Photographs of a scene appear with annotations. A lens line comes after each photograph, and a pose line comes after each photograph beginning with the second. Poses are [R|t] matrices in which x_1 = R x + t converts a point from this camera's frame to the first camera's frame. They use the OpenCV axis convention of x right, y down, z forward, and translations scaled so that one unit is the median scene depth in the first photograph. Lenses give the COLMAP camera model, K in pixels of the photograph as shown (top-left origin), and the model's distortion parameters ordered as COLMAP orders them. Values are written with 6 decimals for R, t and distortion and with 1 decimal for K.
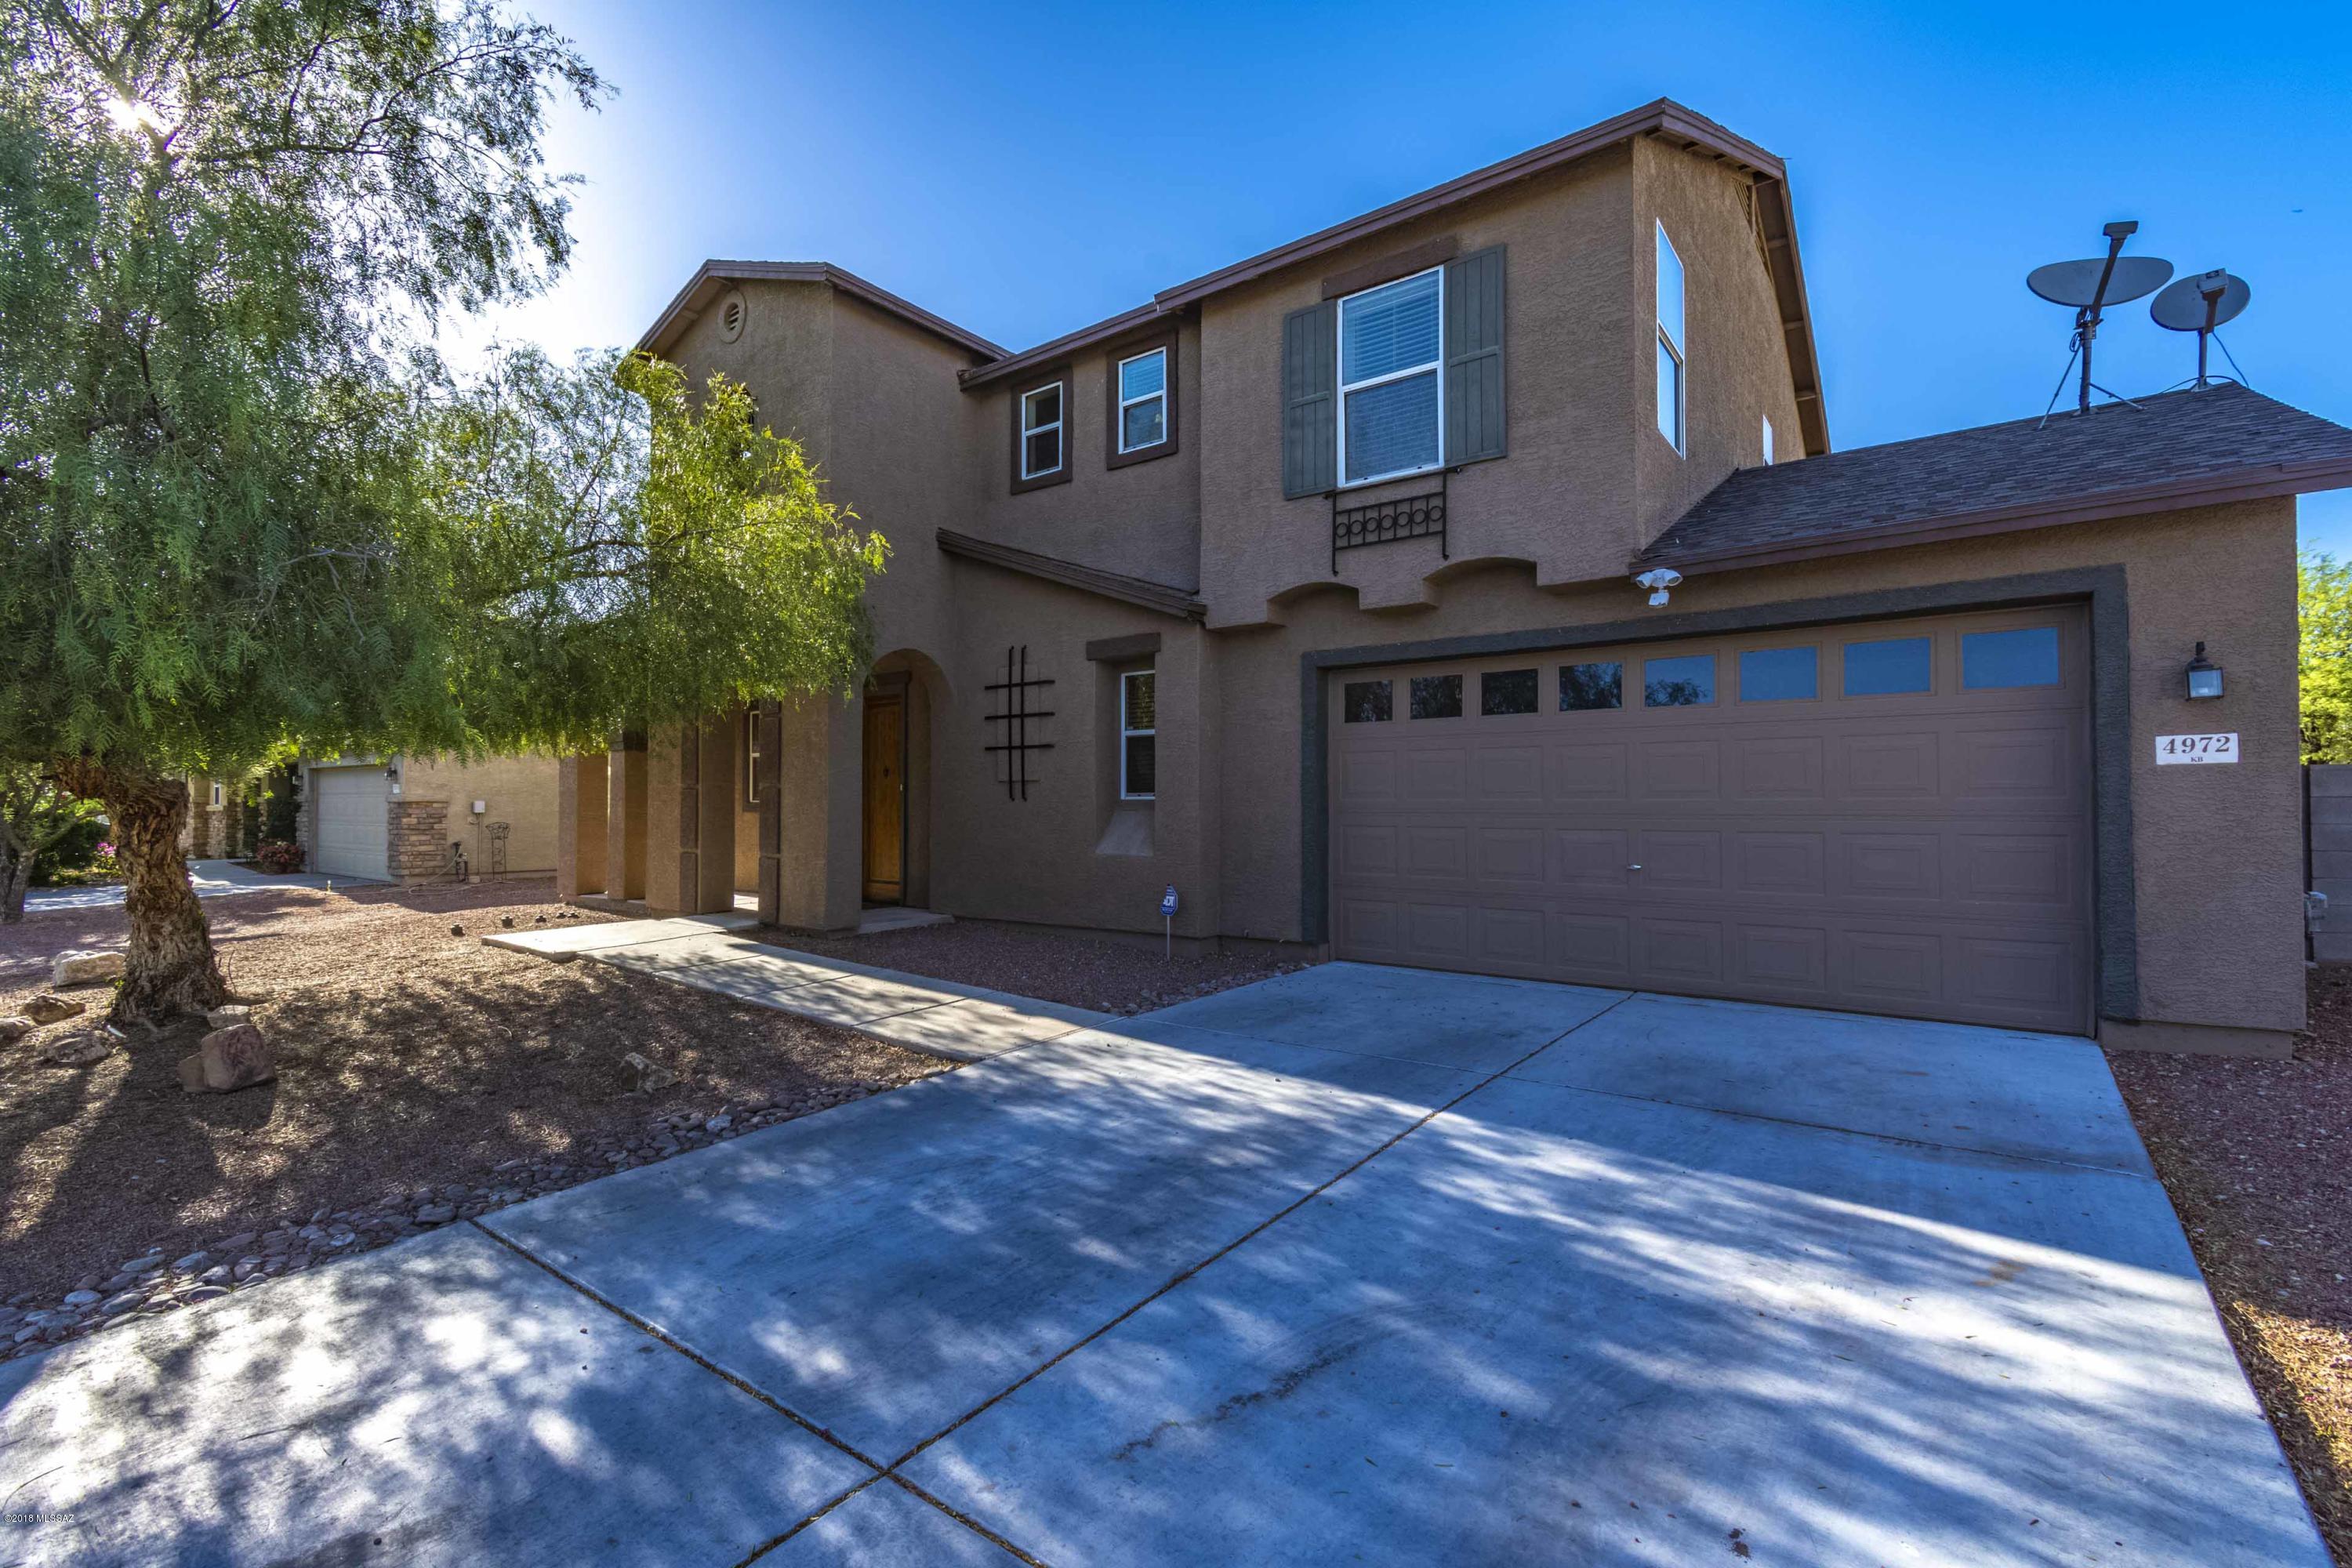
lens RADIAL K [[1043.3, 0, 1182.5], [0, 1043.3, 786.3], [0, 0, 1]] dist [0.002617, -0.001196]
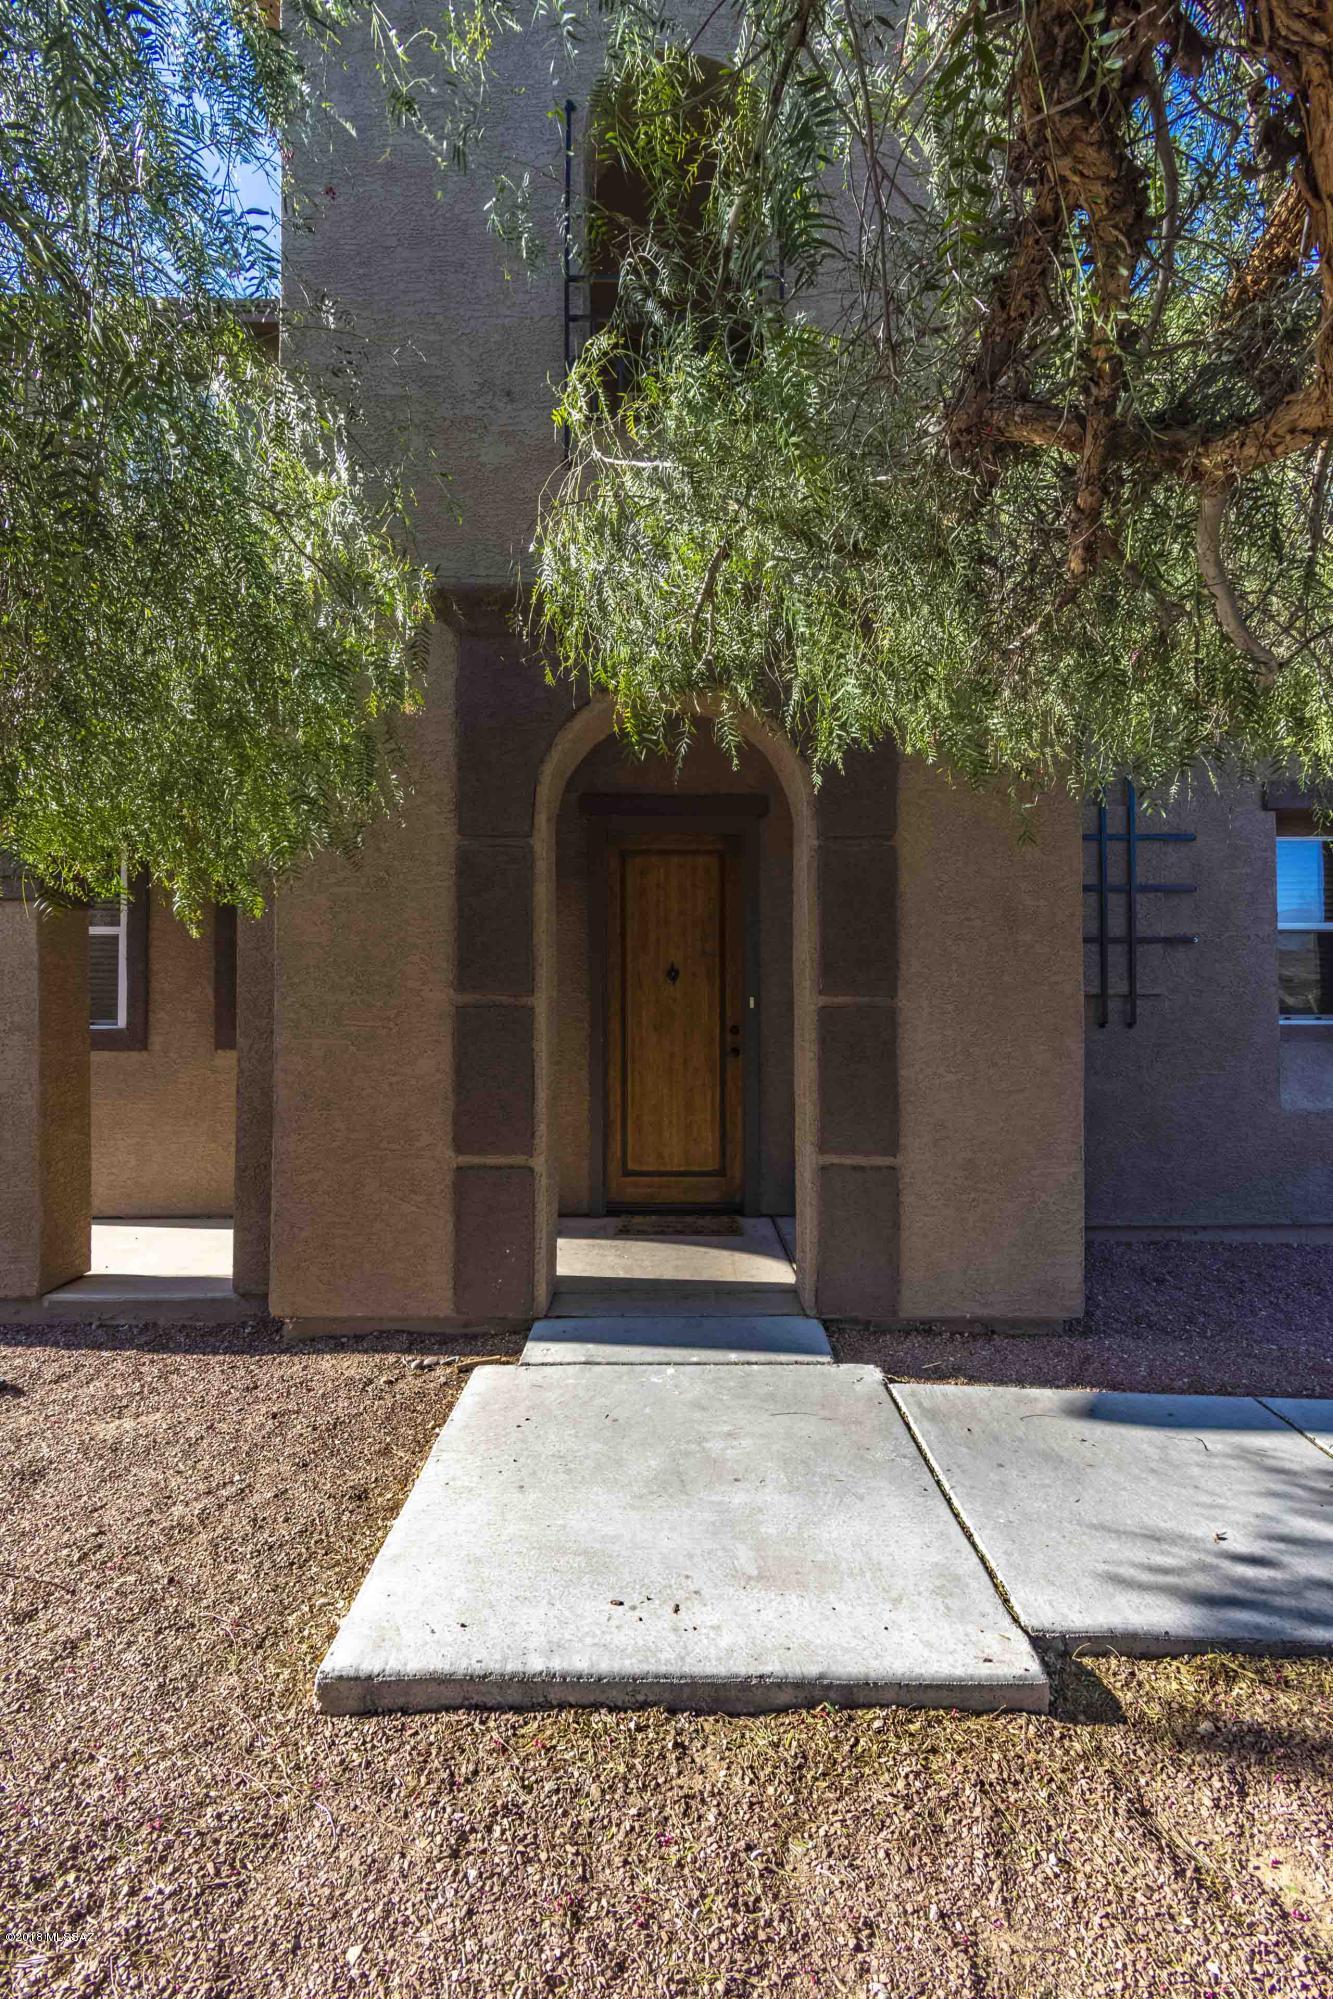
lens RADIAL K [[879.6, 0, 656.8], [0, 879.6, 1010.9], [0, 0, 1]] dist [0.018351, -0.011434]
pose [[0.794039, 0.004538, 0.607849, -0.862253], [-0.010513, 0.999925, 0.006268, 0.003441], [-0.607775, -0.011367, 0.794028, 0.960931]]
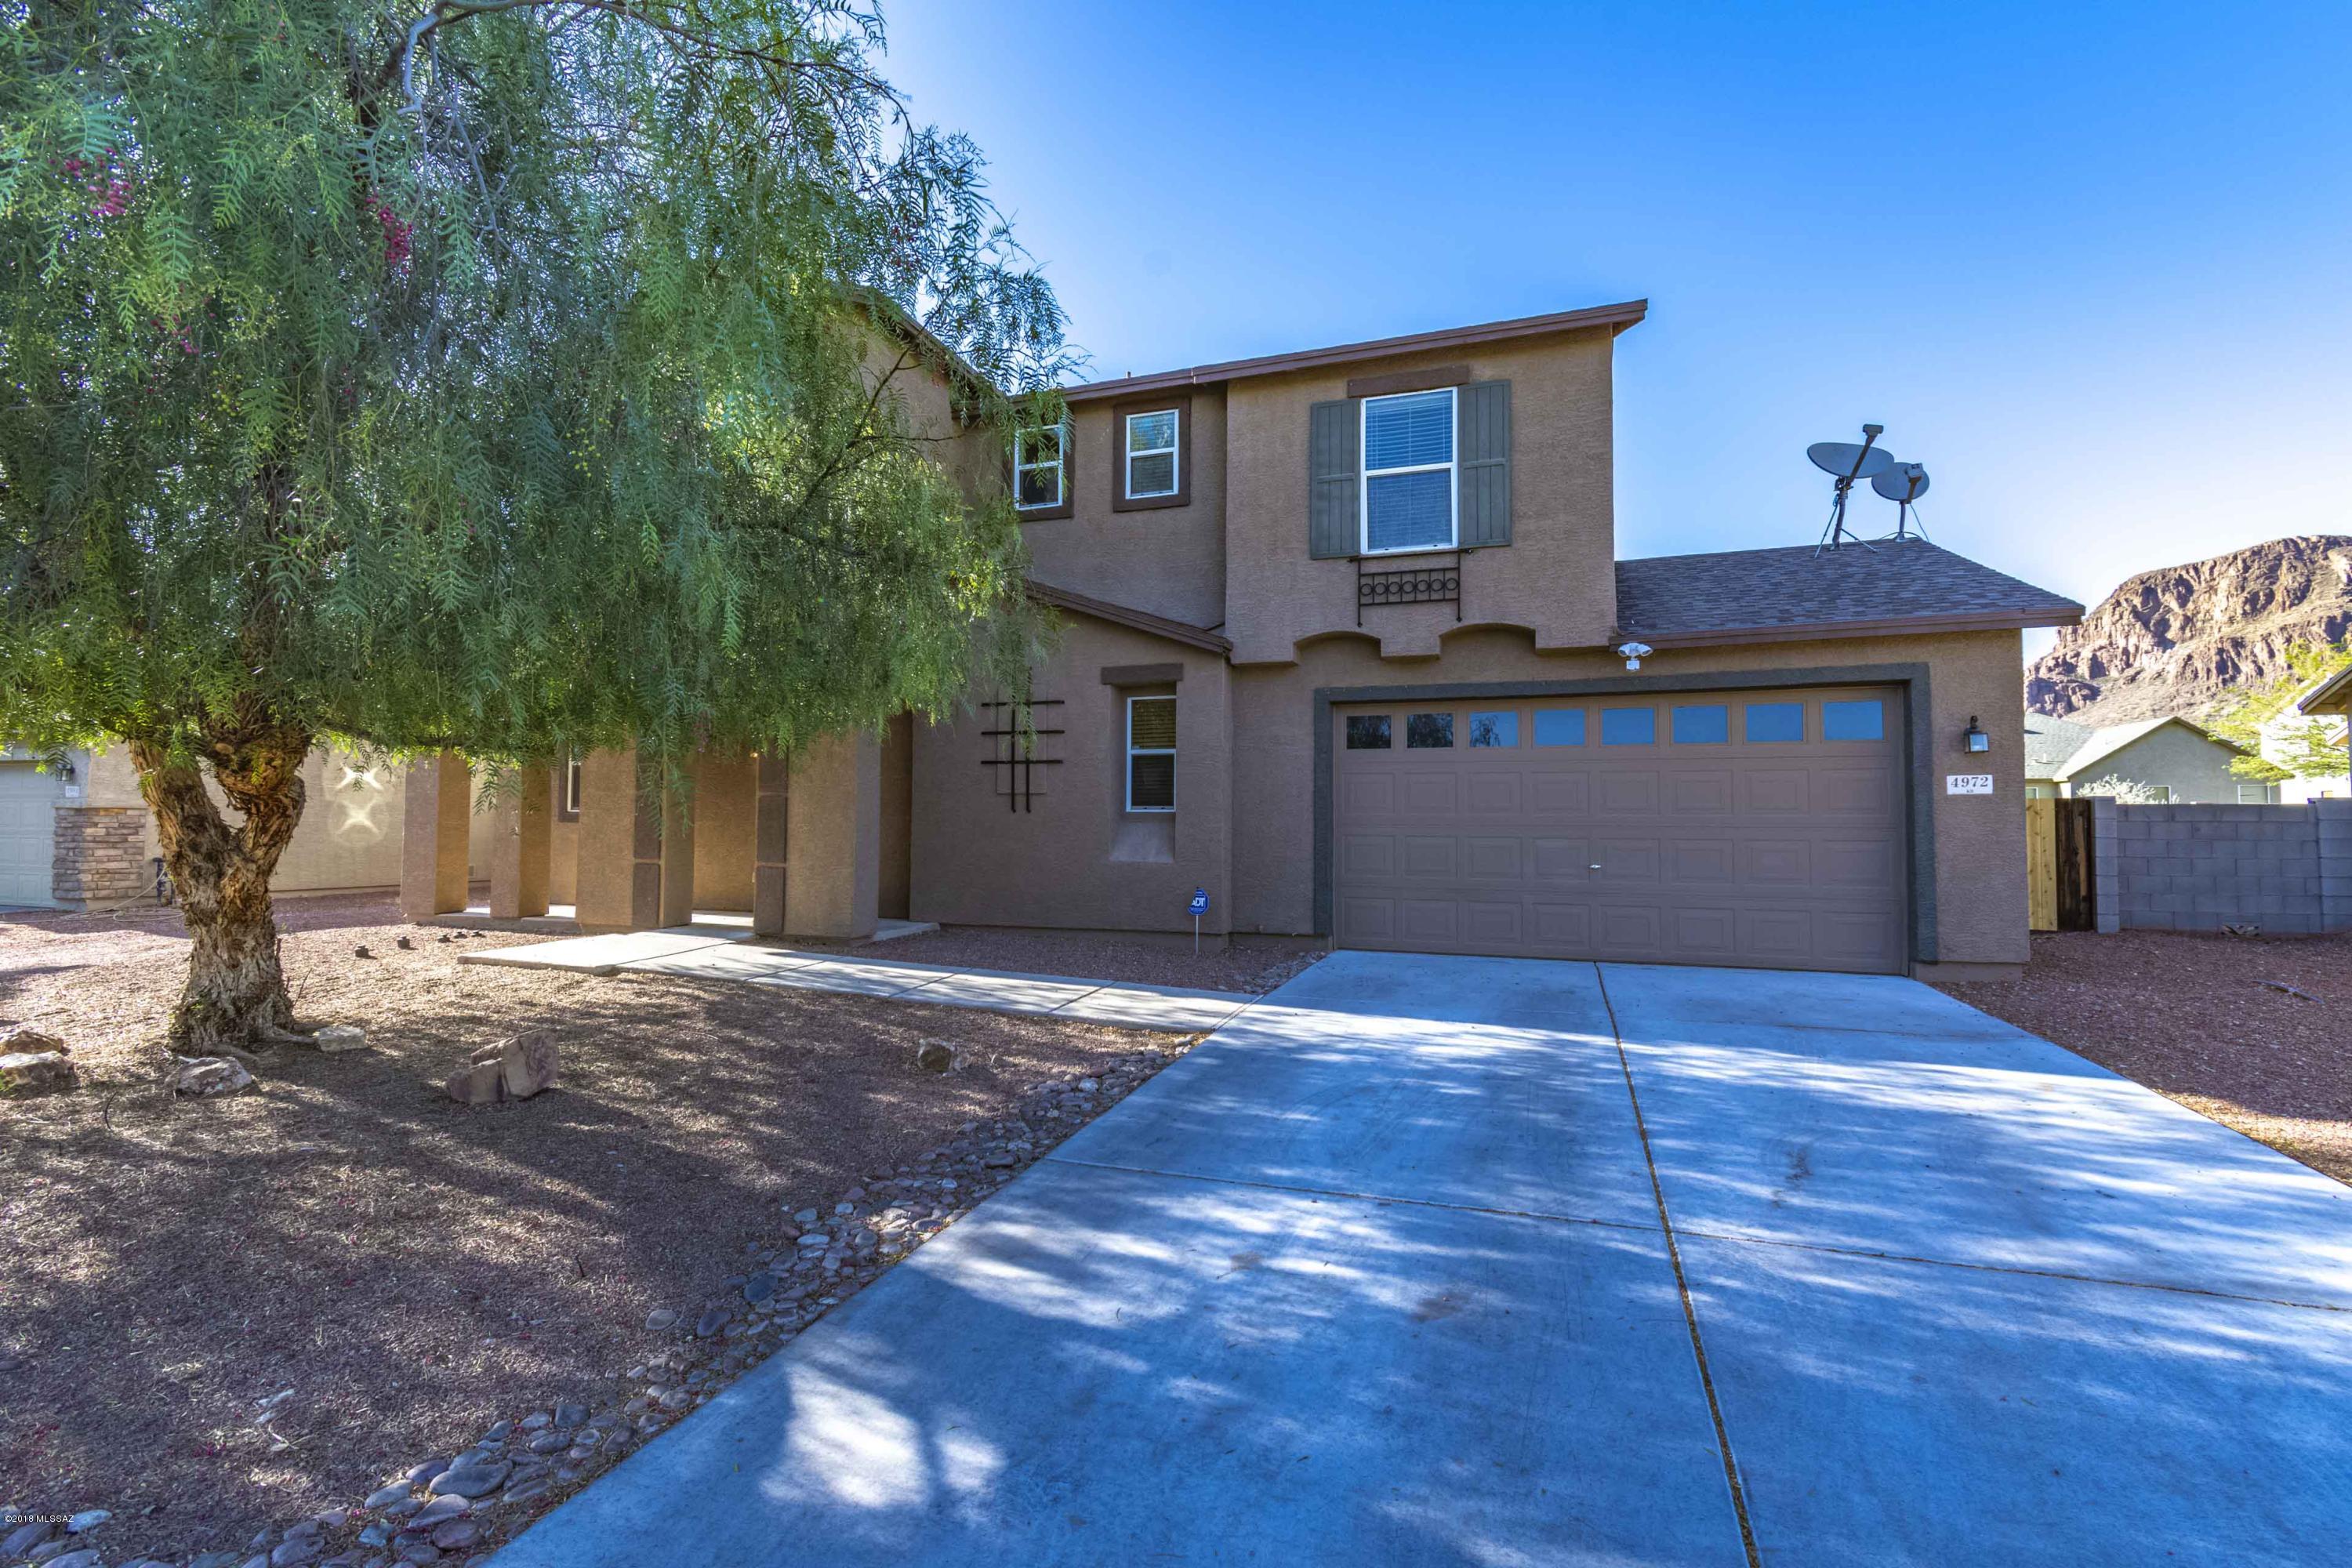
lens RADIAL K [[1043.3, 0, 1182.5], [0, 1043.3, 786.3], [0, 0, 1]] dist [0.002617, -0.001196]
pose [[0.950882, 0.018331, 0.309011, -0.418964], [-0.012556, 0.999708, -0.020665, 0.009214], [-0.309299, 0.015770, 0.950834, -0.077545]]
